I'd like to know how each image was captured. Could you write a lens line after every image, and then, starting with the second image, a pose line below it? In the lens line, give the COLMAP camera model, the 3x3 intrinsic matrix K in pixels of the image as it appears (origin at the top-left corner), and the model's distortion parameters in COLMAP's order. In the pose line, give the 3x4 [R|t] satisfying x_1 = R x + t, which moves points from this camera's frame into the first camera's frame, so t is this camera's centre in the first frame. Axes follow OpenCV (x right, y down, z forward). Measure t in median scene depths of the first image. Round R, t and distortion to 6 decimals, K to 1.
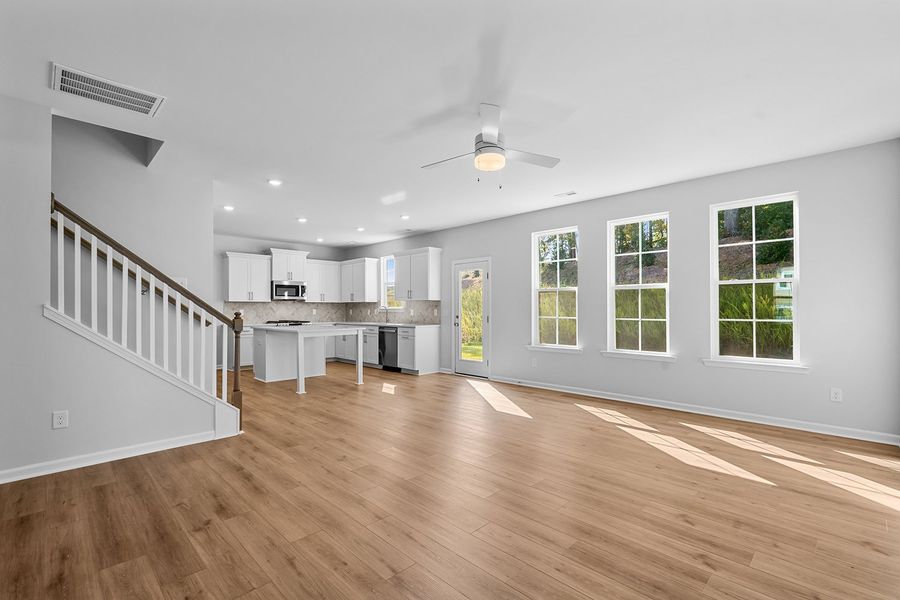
lens RADIAL K [[400.4, 0, 453.8], [0, 400.4, 303.6], [0, 0, 1]] dist [-0.004775, 0.000273]
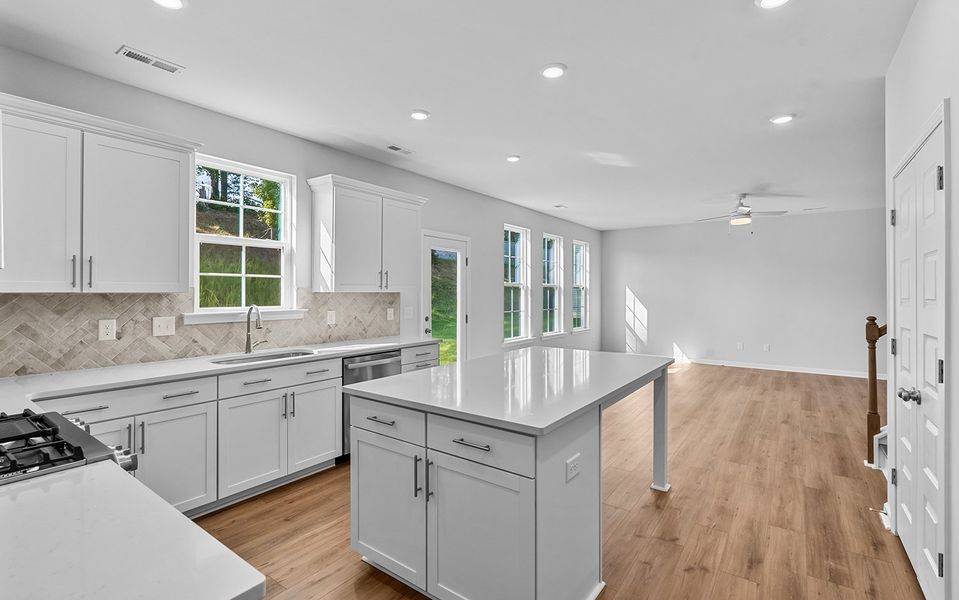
lens RADIAL K [[430.2, 0, 484.9], [0, 430.2, 298.1], [0, 0, 1]] dist [-0.003372, -0.001404]
pose [[-0.148398, -0.009742, 0.988880, -0.594828], [-0.010318, 0.999912, 0.008302, -0.005605], [-0.988874, -0.008971, -0.148485, 0.888416]]
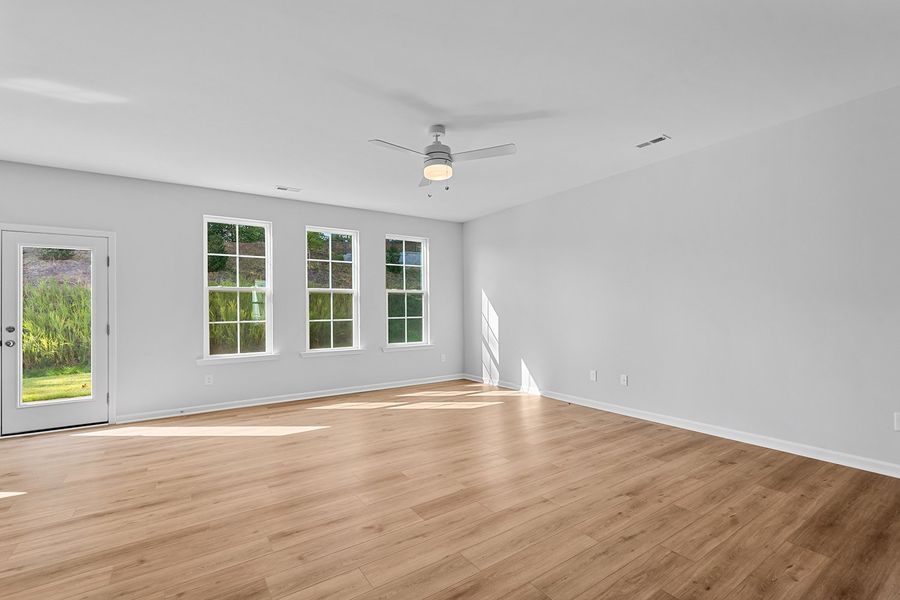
lens RADIAL K [[400.4, 0, 450.0], [0, 400.4, 301.8], [0, 0, 1]] dist [-0.004775, 0.000273]
pose [[0.197209, 0.017226, 0.980210, -0.336903], [-0.000892, 0.999848, -0.017392, 0.004496], [-0.980361, 0.002556, 0.197194, 0.268255]]
